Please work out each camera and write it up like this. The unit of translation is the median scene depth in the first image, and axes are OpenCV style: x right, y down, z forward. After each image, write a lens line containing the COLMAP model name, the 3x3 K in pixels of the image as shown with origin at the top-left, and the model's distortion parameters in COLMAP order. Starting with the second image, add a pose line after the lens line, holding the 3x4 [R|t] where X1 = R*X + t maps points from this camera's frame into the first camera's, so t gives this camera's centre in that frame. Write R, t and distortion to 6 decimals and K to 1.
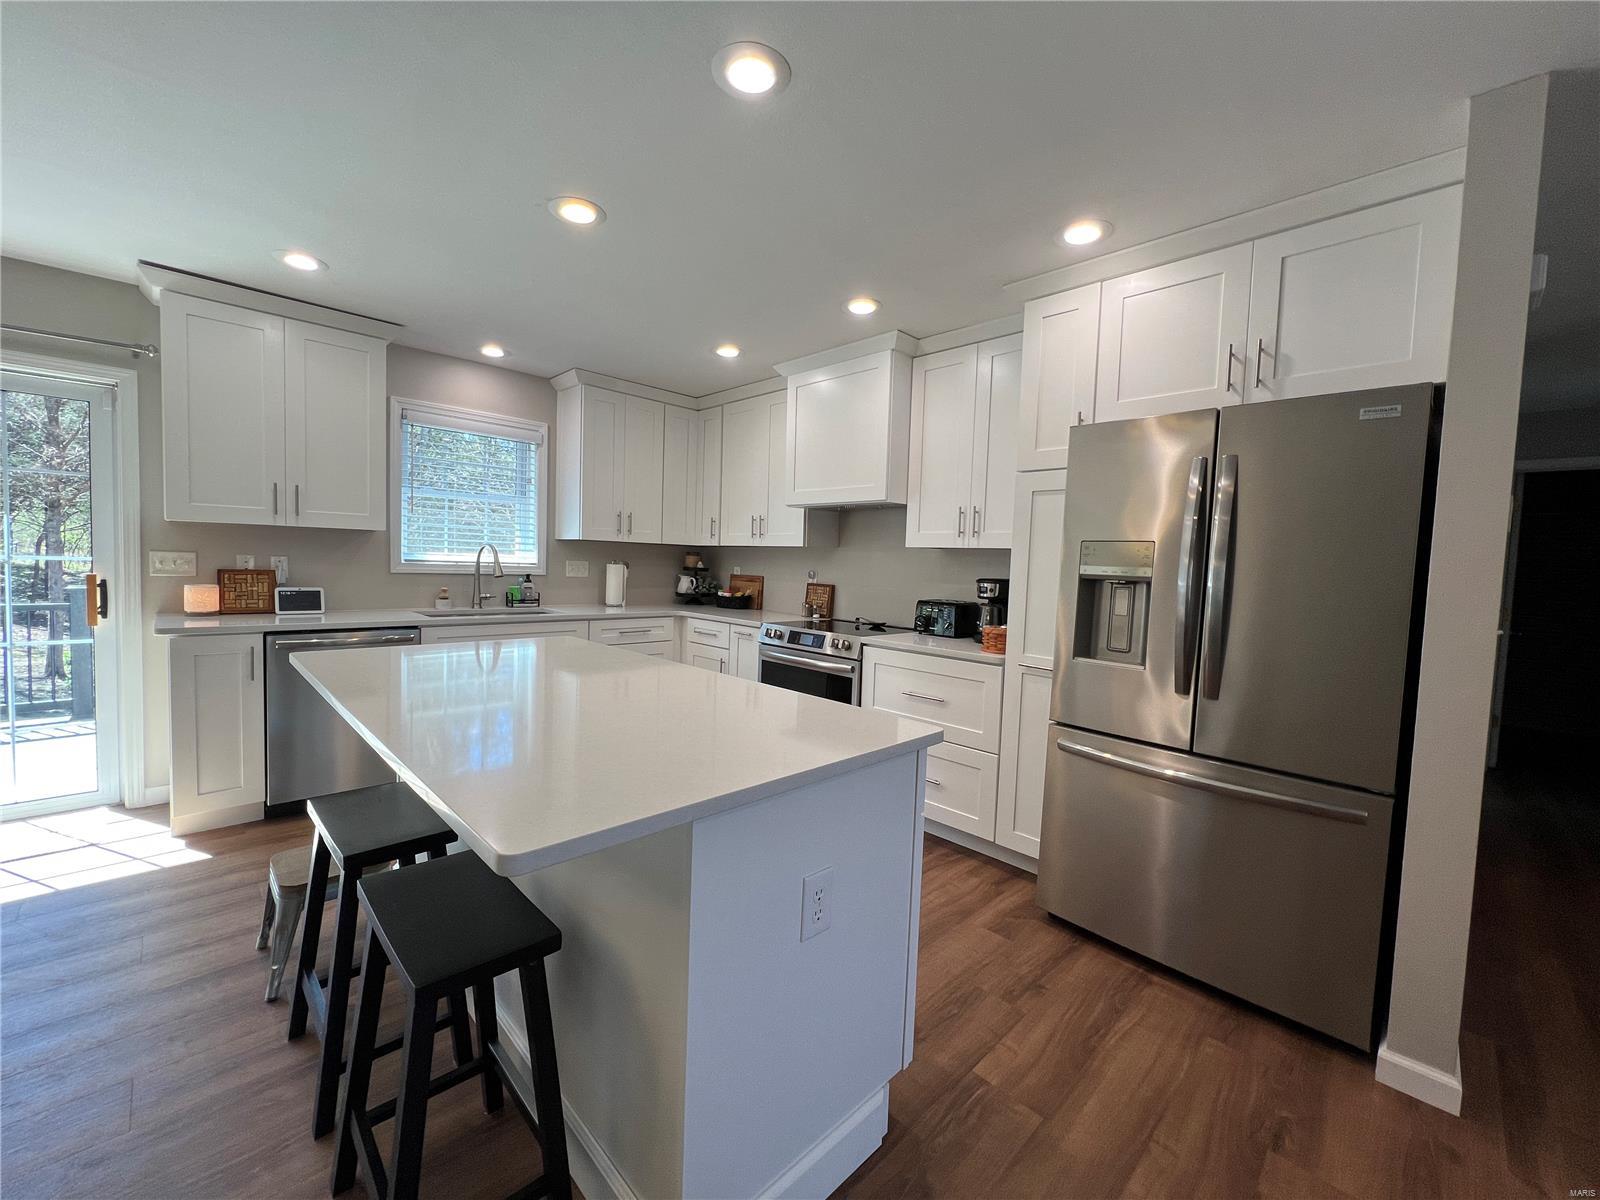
lens RADIAL K [[638.0, 0, 805.4], [0, 638.0, 597.6], [0, 0, 1]] dist [-0.004475, 0.000378]
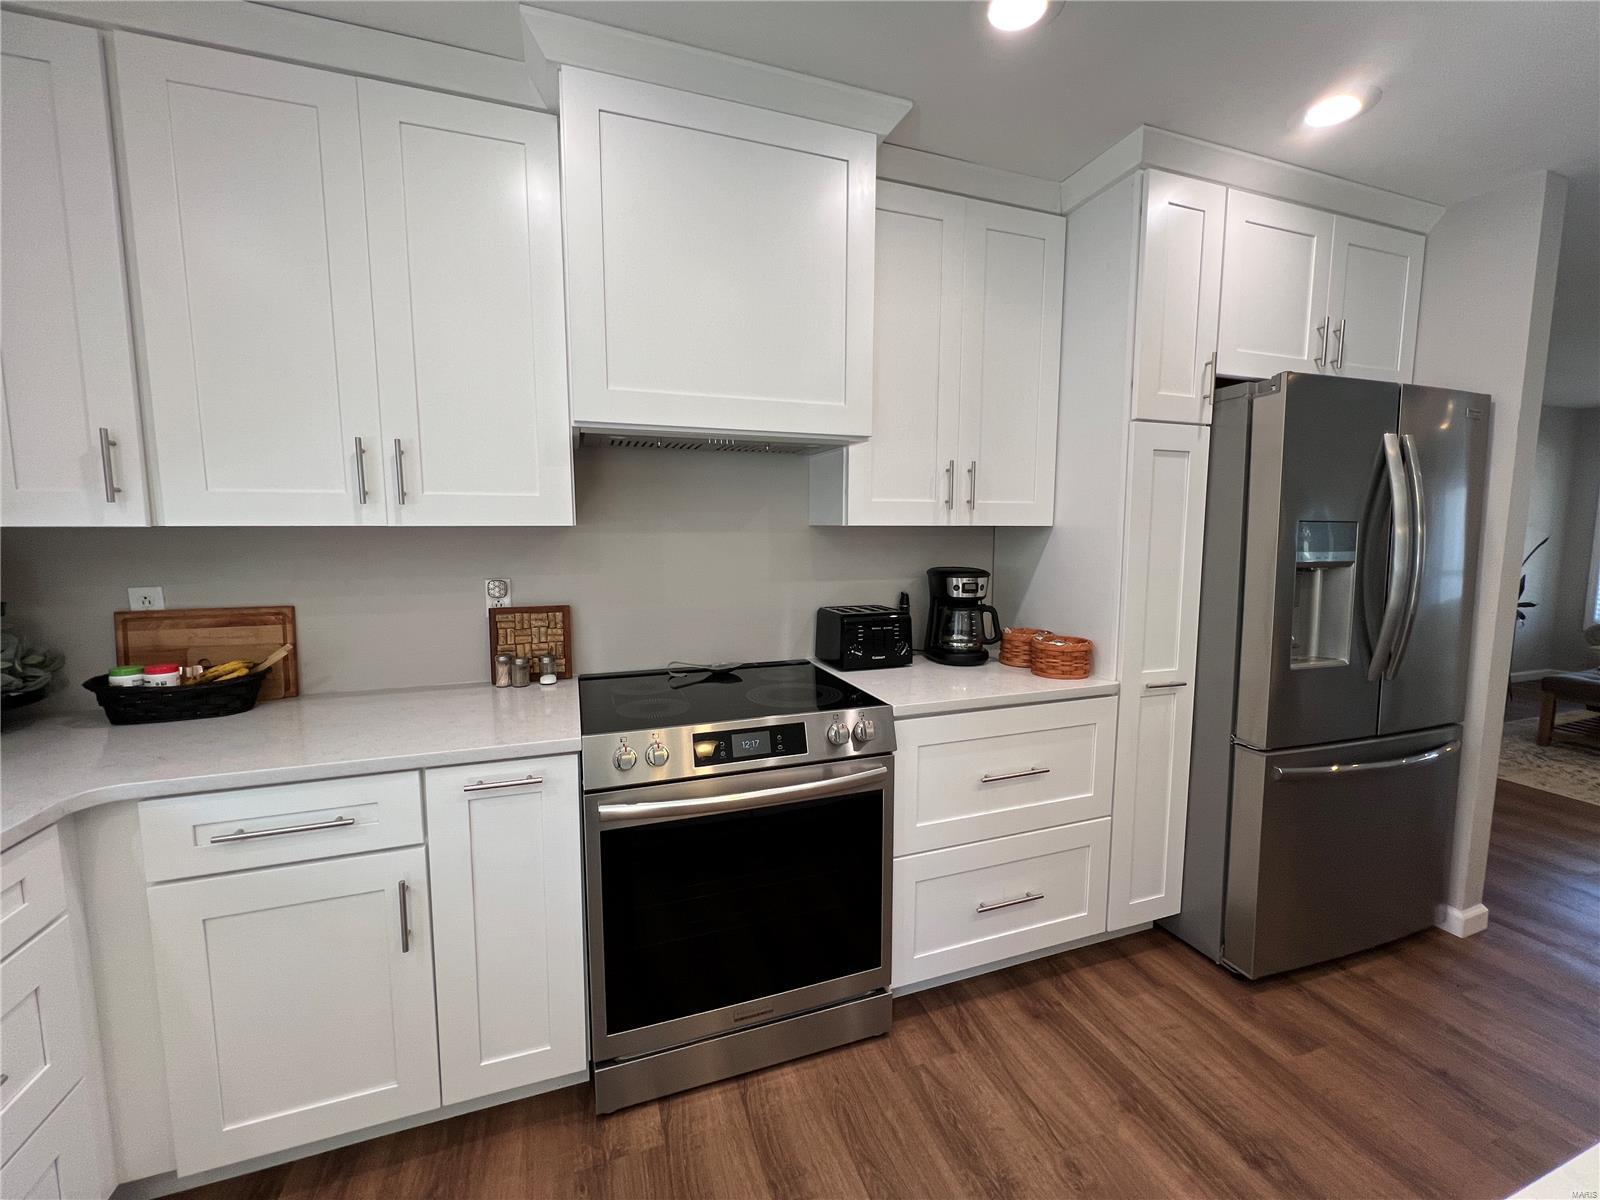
lens RADIAL K [[638.0, 0, 797.3], [0, 638.0, 597.7], [0, 0, 1]] dist [-0.004475, 0.000378]
pose [[0.428865, -0.130505, 0.893892, -0.330618], [0.066346, 0.991388, 0.112908, -0.074158], [-0.900929, 0.010884, 0.433830, 0.715693]]
